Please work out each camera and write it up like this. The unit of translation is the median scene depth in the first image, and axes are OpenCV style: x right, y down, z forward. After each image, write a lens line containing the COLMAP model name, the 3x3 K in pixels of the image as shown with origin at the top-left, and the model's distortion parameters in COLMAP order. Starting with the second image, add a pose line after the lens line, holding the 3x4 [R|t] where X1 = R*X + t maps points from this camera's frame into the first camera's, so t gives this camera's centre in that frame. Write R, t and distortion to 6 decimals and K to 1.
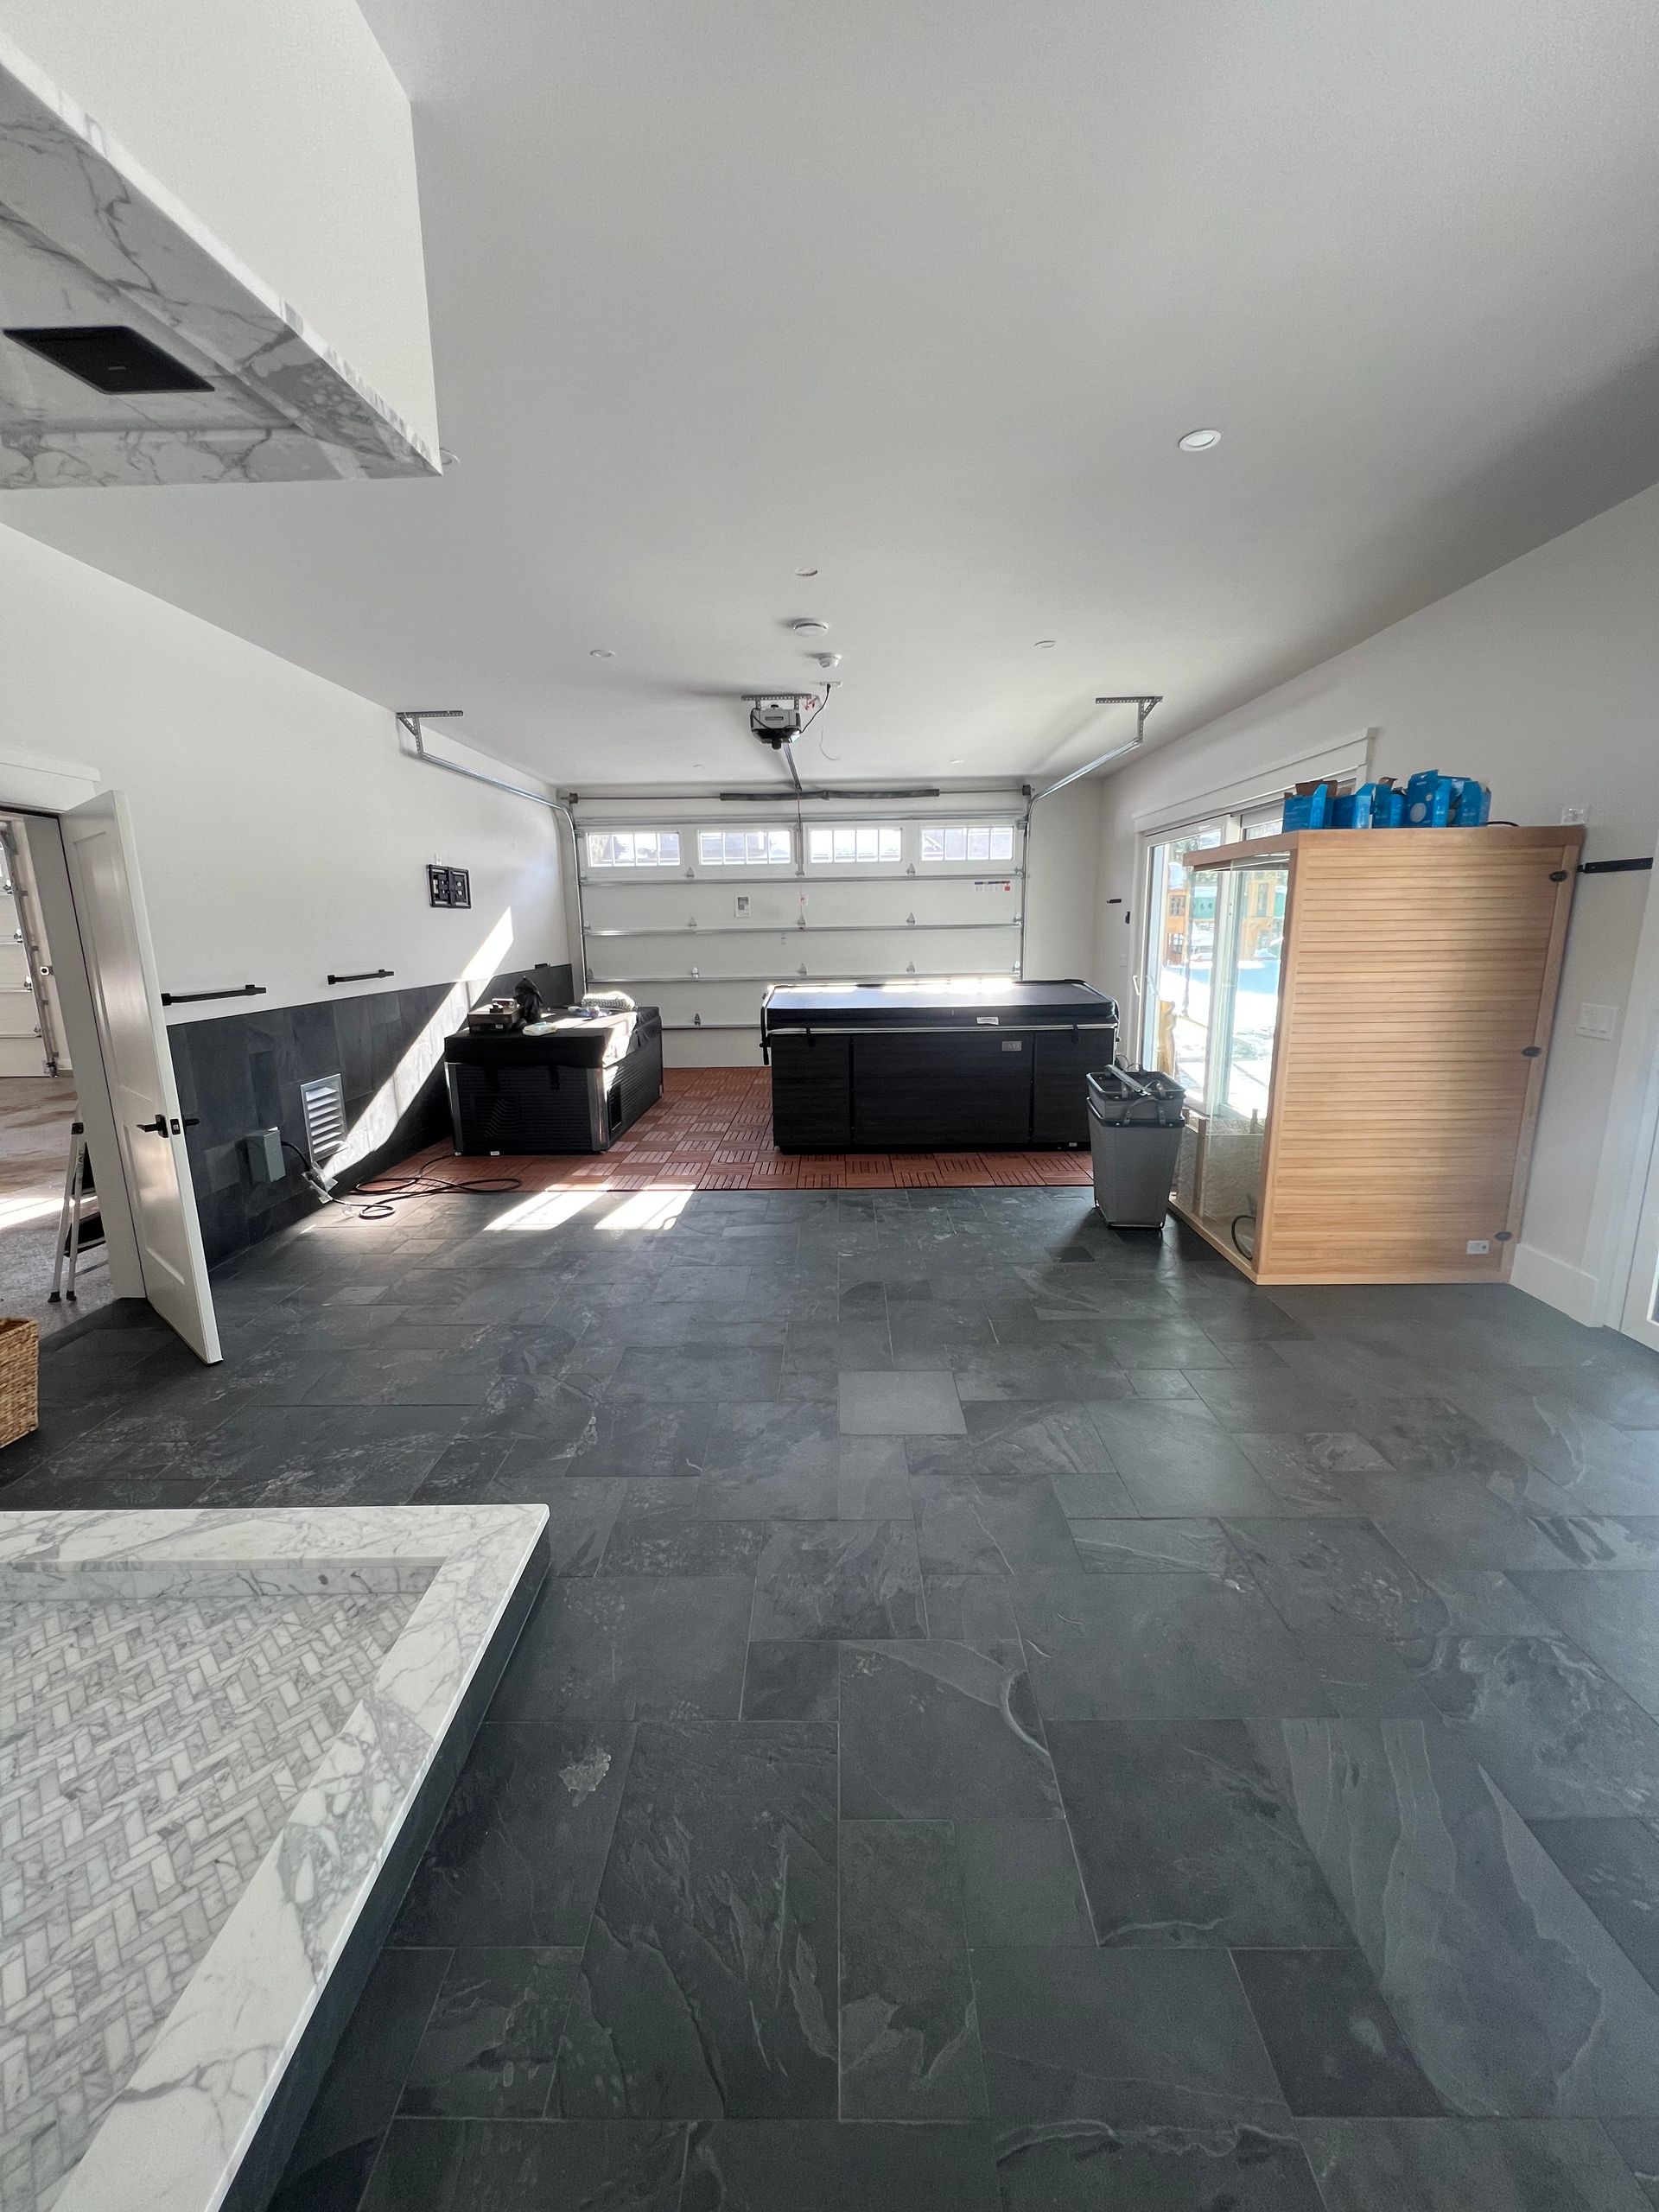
lens RADIAL K [[884.7, 0, 835.9], [0, 884.7, 1109.7], [0, 0, 1]] dist [0.002687, -0.000272]
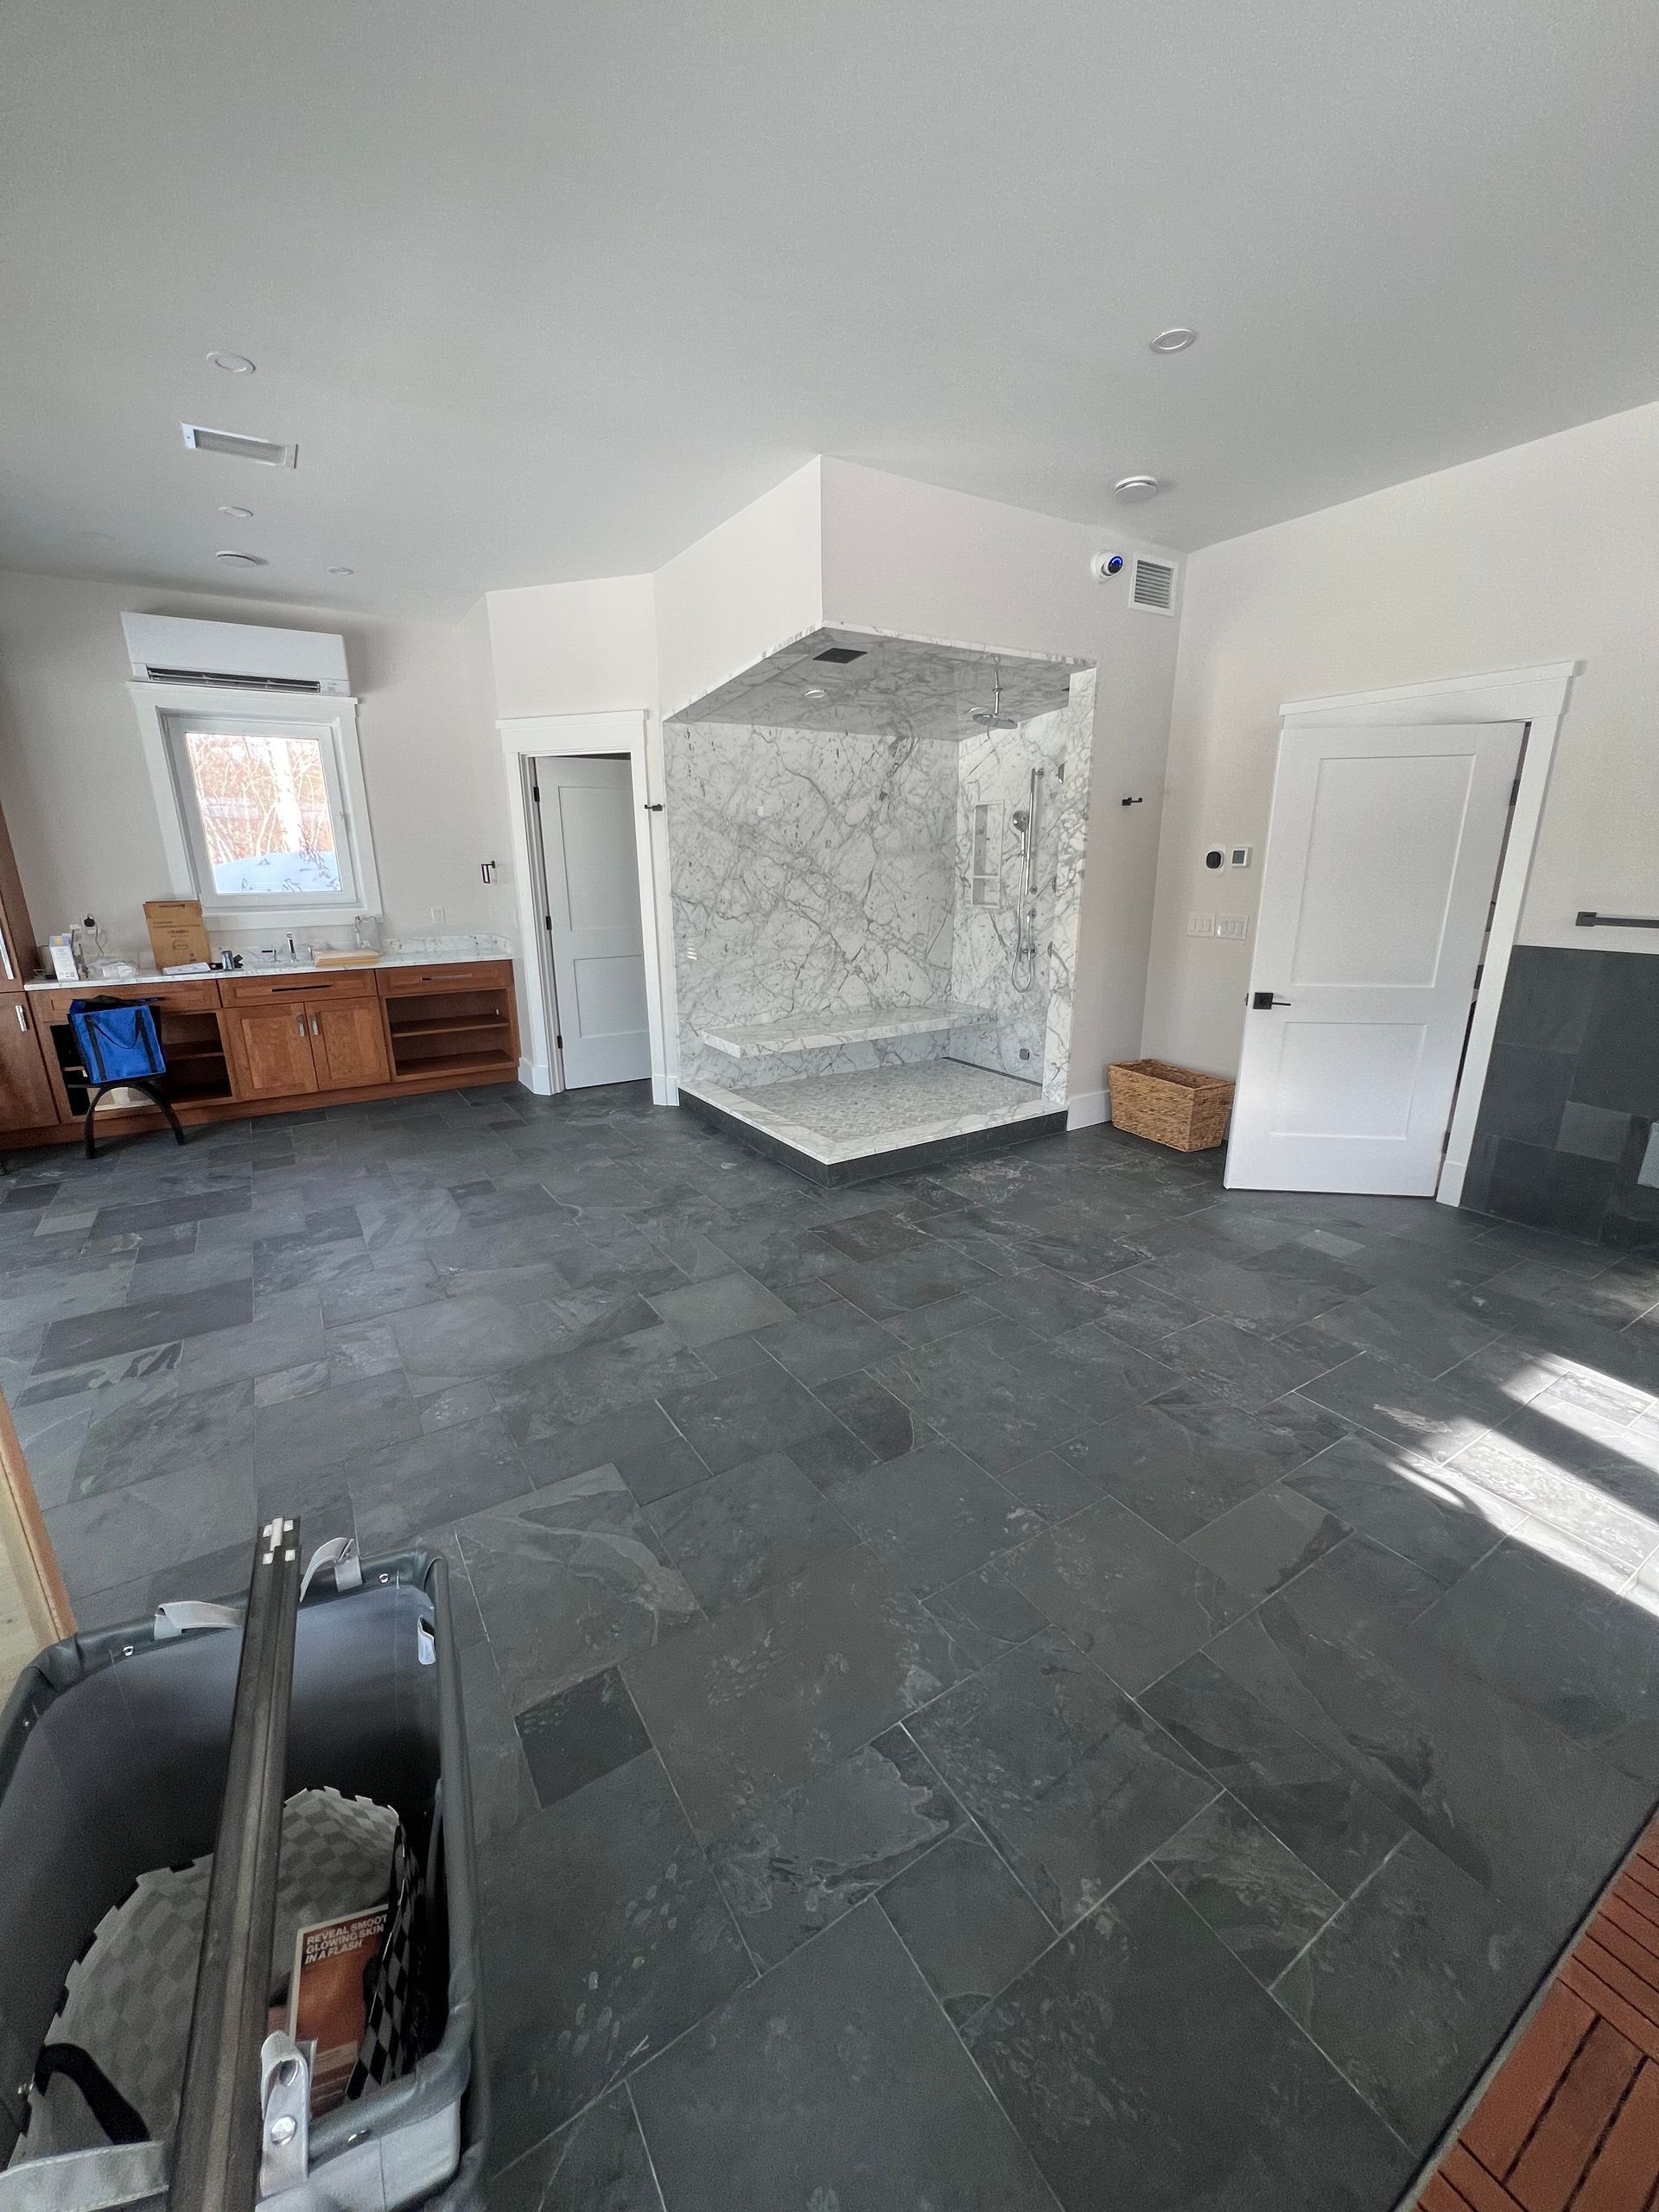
lens RADIAL K [[884.7, 0, 839.6], [0, 884.7, 1103.5], [0, 0, 1]] dist [0.002687, -0.000272]
pose [[-0.837496, 0.171806, -0.518733, 0.498206], [-0.090504, 0.892566, 0.441741, -0.406778], [0.538897, 0.416903, -0.731971, 1.893919]]
